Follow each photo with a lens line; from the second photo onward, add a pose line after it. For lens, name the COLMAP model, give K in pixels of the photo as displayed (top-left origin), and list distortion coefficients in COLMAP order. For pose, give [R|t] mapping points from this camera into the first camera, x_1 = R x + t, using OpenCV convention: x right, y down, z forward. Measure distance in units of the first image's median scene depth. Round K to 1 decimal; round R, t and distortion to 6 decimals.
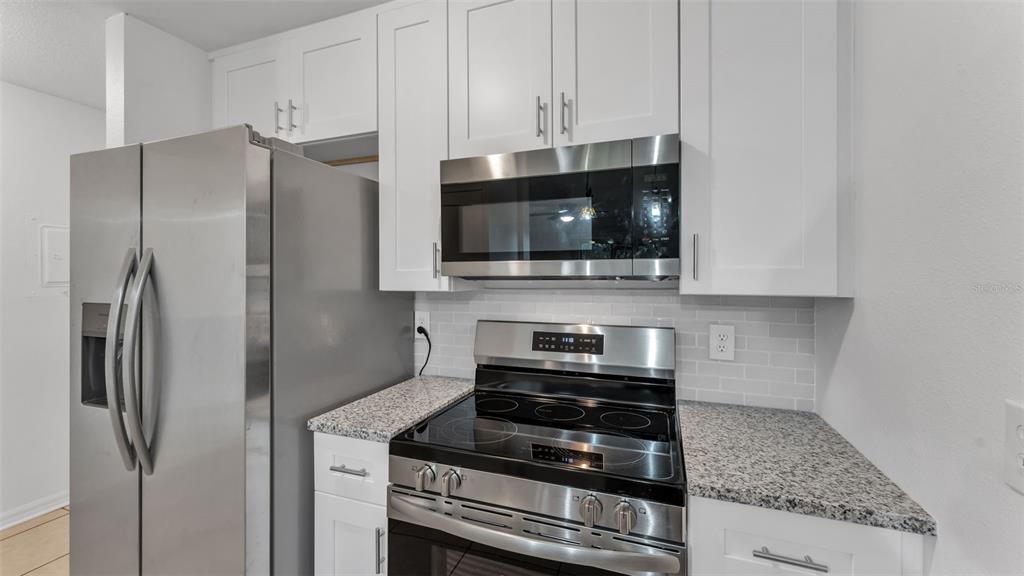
lens RADIAL K [[415.8, 0, 516.0], [0, 415.8, 282.3], [0, 0, 1]] dist [-0.000825, -0.000411]
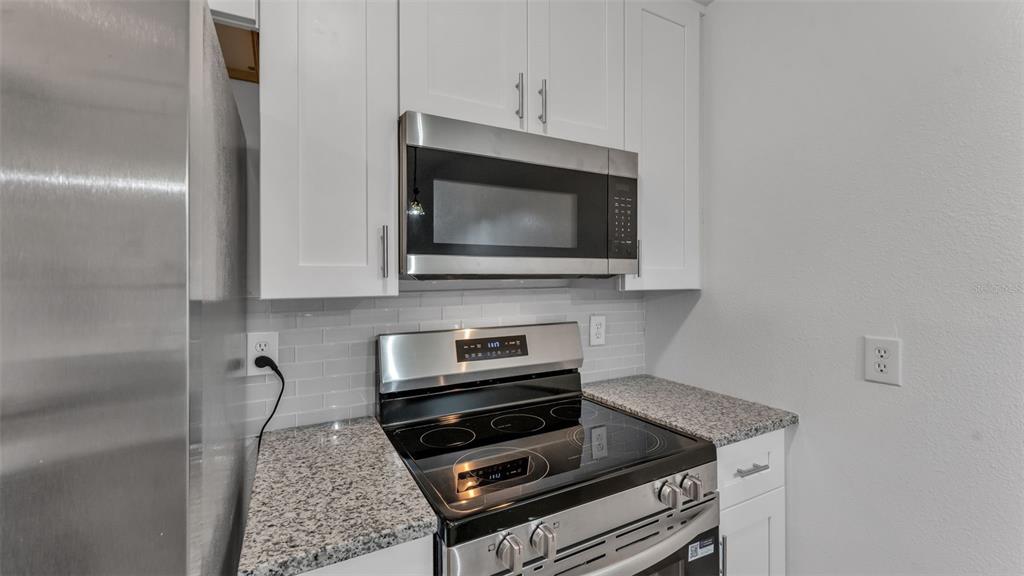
lens RADIAL K [[415.8, 0, 506.1], [0, 415.8, 280.0], [0, 0, 1]] dist [-0.000825, -0.000411]
pose [[0.661285, -0.004575, 0.750120, -0.622160], [0.013825, 0.999886, -0.006090, 0.001713], [-0.750007, 0.014398, 0.661273, 0.424798]]
